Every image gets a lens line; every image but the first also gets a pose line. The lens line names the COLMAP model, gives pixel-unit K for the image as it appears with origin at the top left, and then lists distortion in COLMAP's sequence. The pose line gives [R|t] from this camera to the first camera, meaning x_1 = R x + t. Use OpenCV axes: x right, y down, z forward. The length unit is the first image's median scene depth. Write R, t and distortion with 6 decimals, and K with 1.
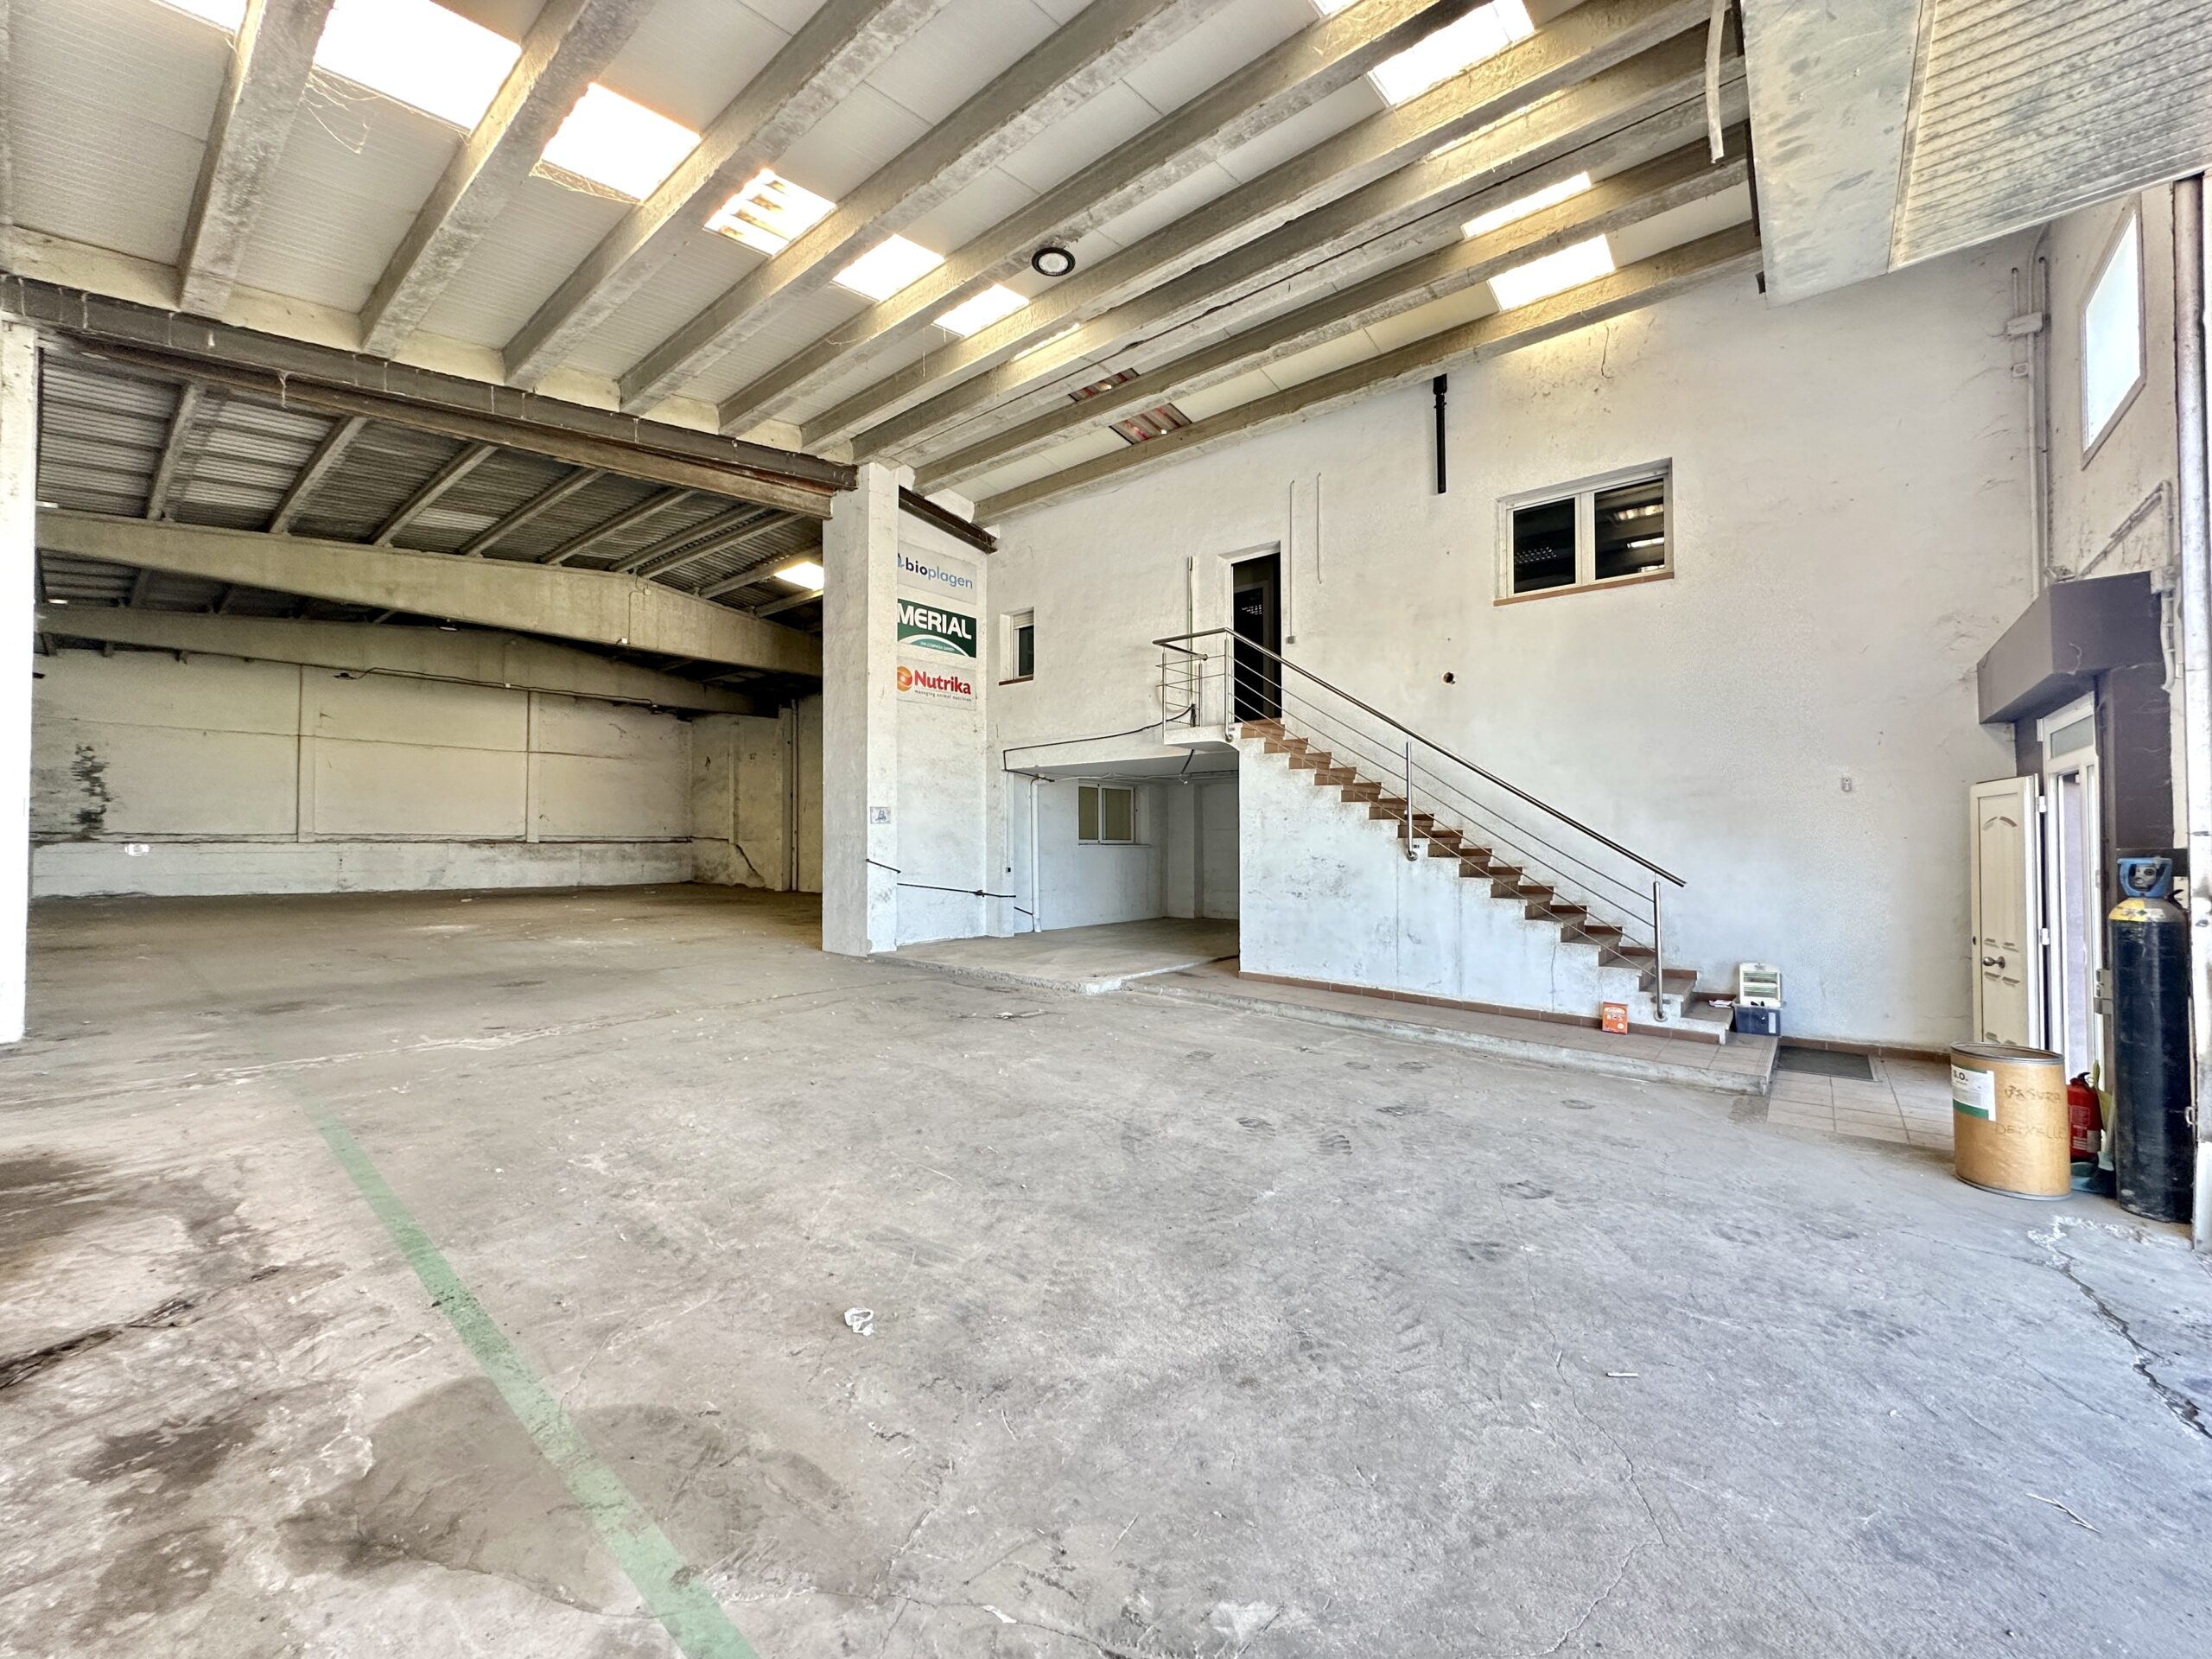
lens RADIAL K [[881.1, 0, 1103.7], [0, 881.1, 828.5], [0, 0, 1]] dist [-0.003345, 0.000591]
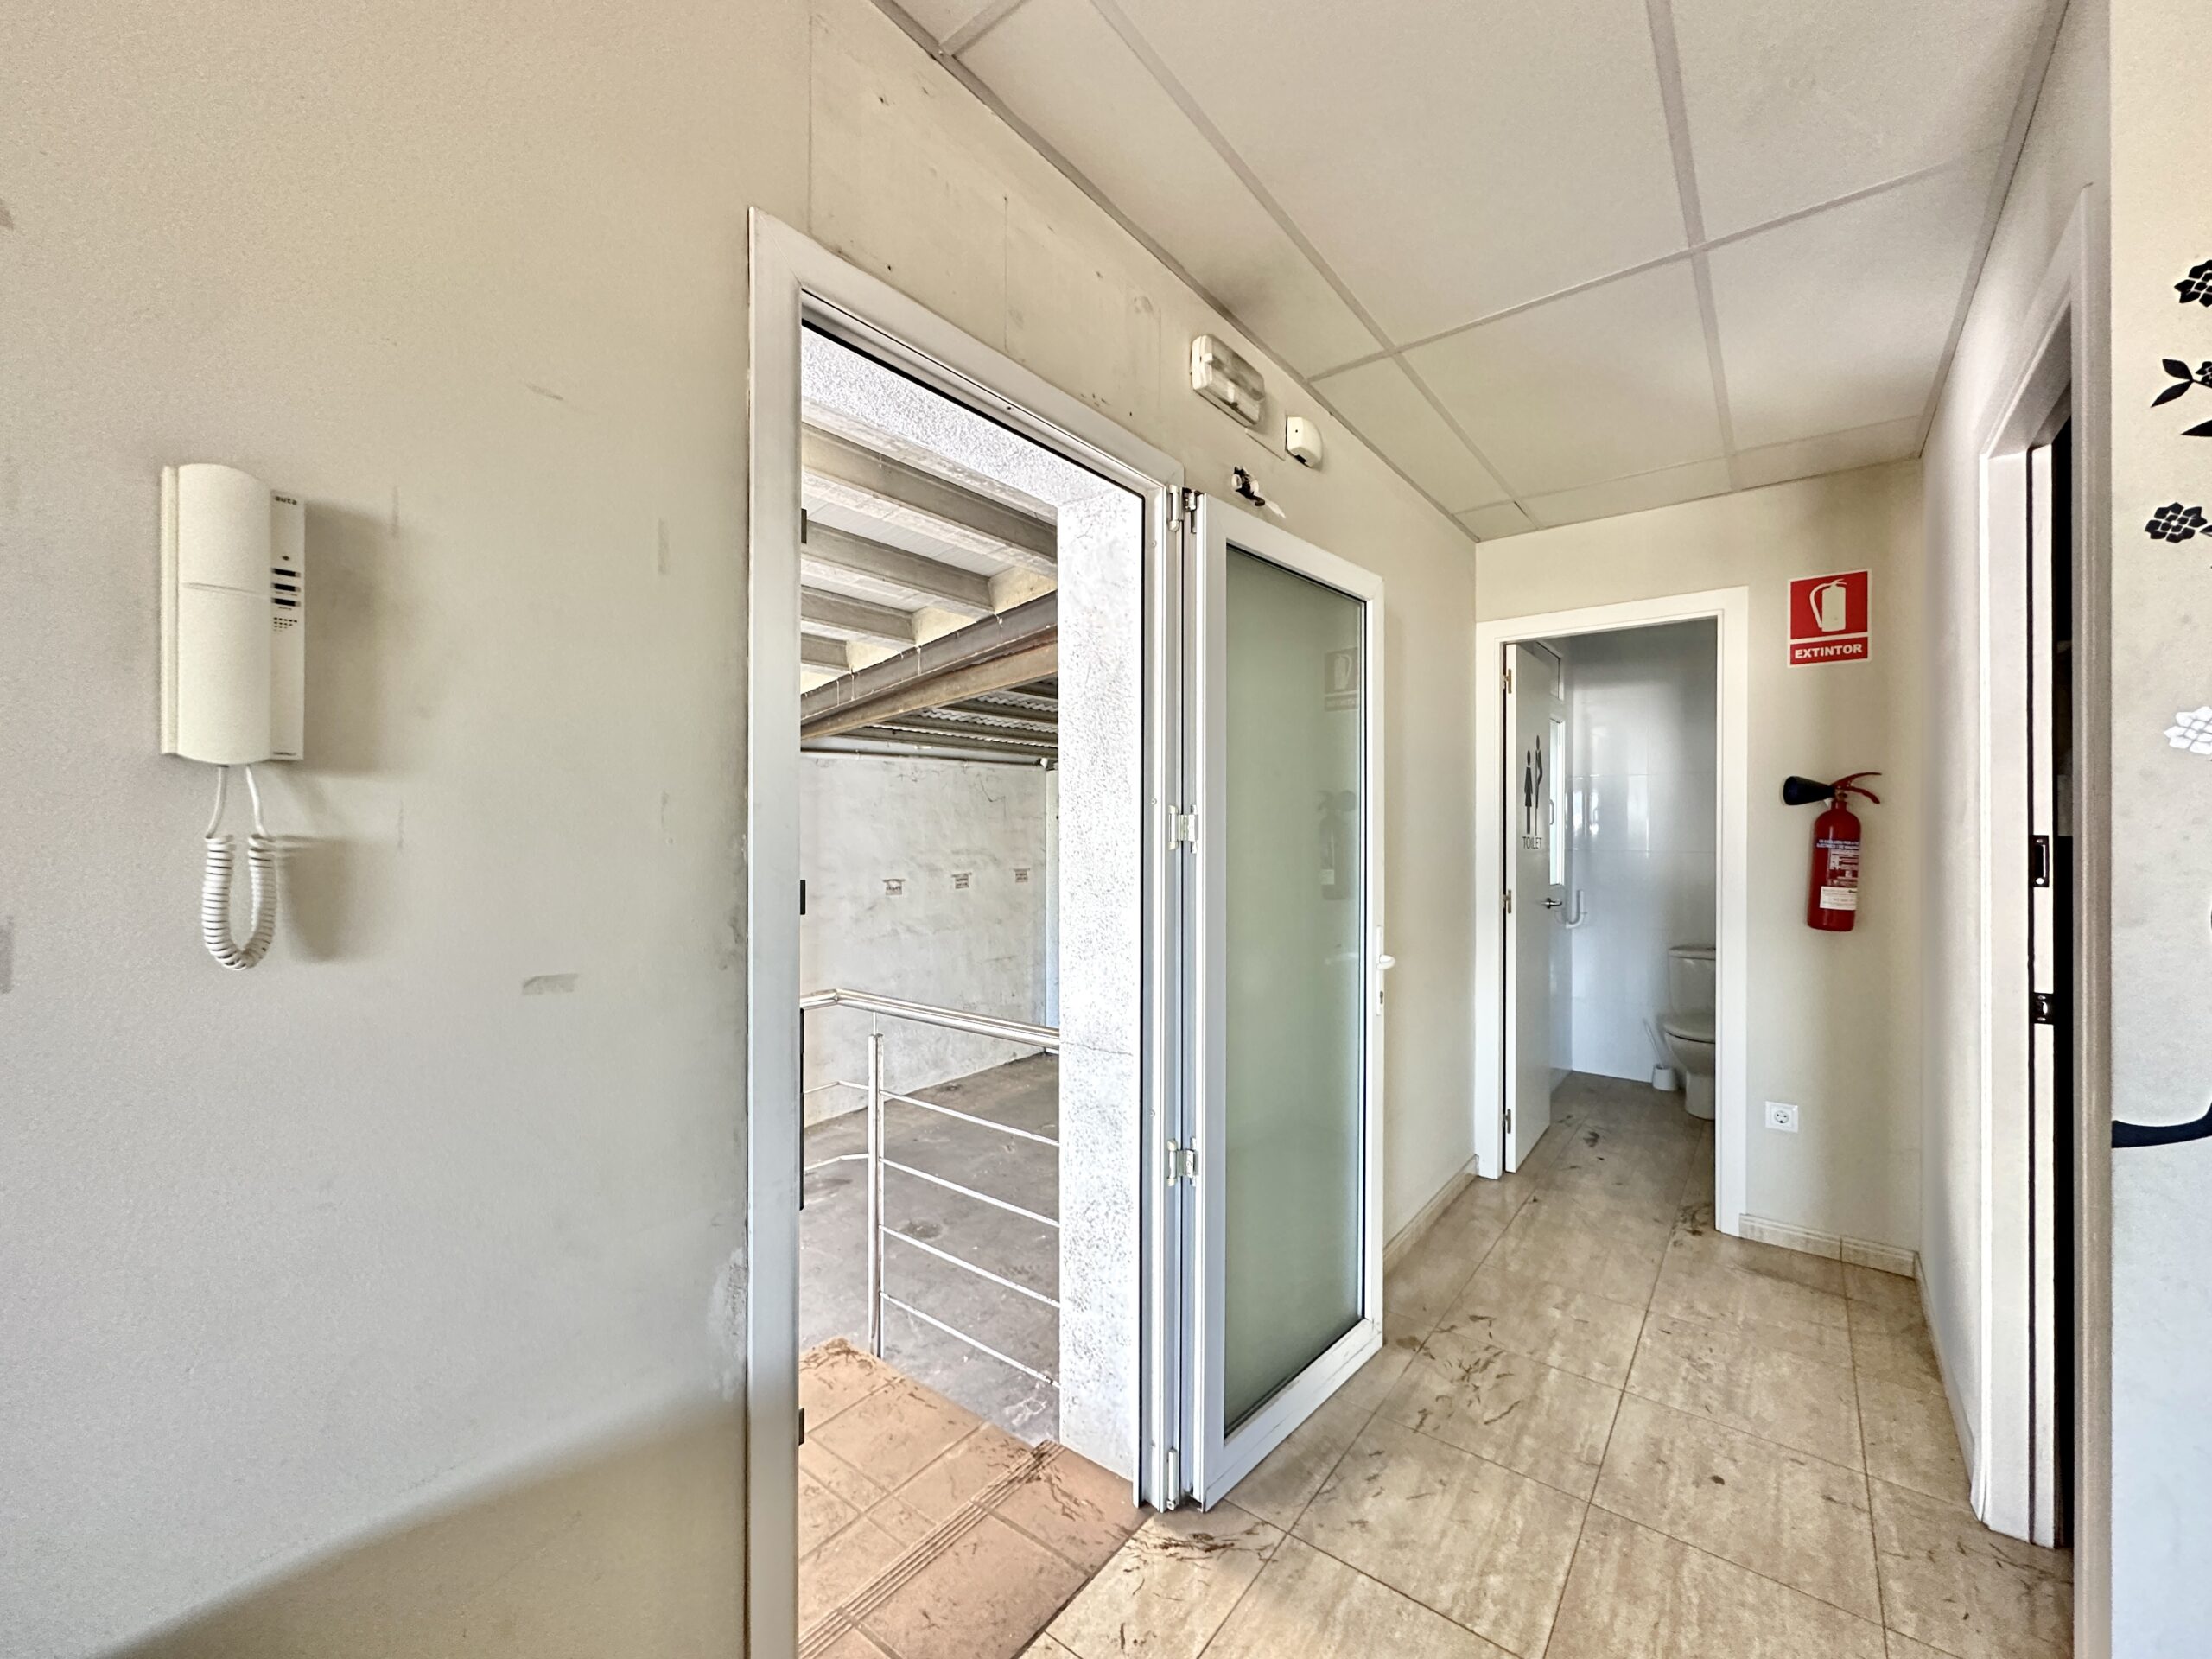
lens RADIAL K [[885.3, 0, 1099.6], [0, 885.3, 827.6], [0, 0, 1]] dist [-0.001011, 0.000060]
pose [[0.014281, 0.000950, -0.999898, 0.348509], [0.020240, 0.999794, 0.001239, -0.270057], [0.999693, -0.020256, 0.014259, 1.113675]]
